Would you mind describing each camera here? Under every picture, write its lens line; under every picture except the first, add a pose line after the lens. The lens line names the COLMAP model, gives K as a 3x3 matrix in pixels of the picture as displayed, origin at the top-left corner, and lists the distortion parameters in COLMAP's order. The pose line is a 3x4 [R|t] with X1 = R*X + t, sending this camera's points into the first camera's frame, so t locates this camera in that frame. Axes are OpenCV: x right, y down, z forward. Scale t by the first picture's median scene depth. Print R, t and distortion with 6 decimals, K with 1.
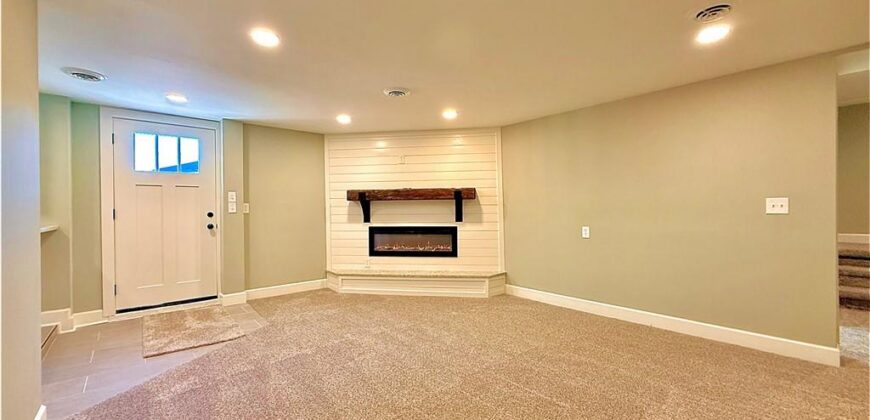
lens RADIAL K [[344.8, 0, 435.0], [0, 344.8, 210.0], [0, 0, 1]] dist [-0.000490, -0.000007]
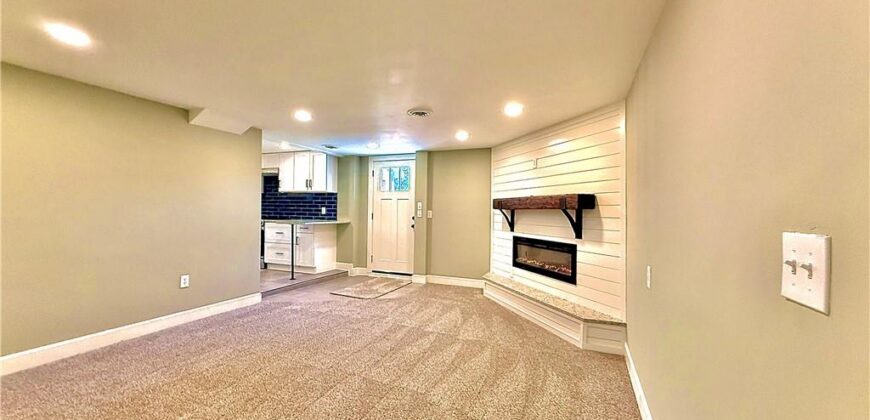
lens RADIAL K [[348.1, 0, 434.3], [0, 348.1, 210.8], [0, 0, 1]] dist [0.000831, 0.000100]
pose [[0.436644, 0.015535, -0.899500, 0.621522], [-0.021233, 0.999750, 0.006959, -0.026087], [0.899384, 0.016060, 0.436864, 0.383242]]
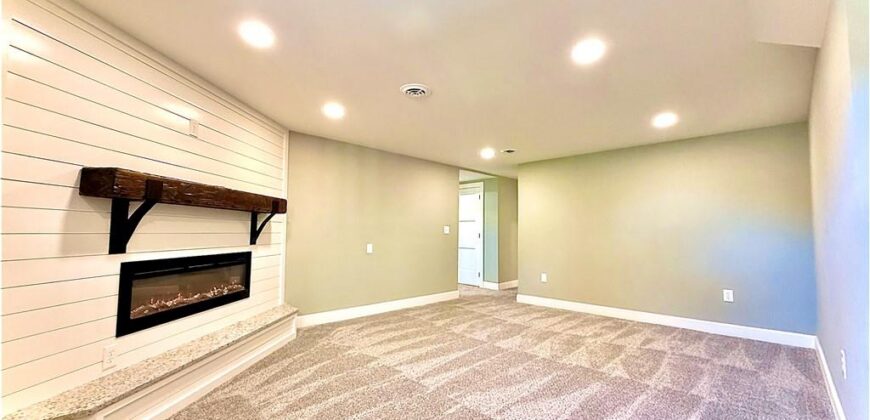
lens RADIAL K [[348.1, 0, 434.3], [0, 348.1, 210.8], [0, 0, 1]] dist [0.000831, 0.000100]
pose [[-0.060247, 0.071189, 0.995642, -0.653980], [-0.008111, 0.997386, -0.071804, 0.013622], [-0.998151, -0.012401, -0.059512, 0.685428]]
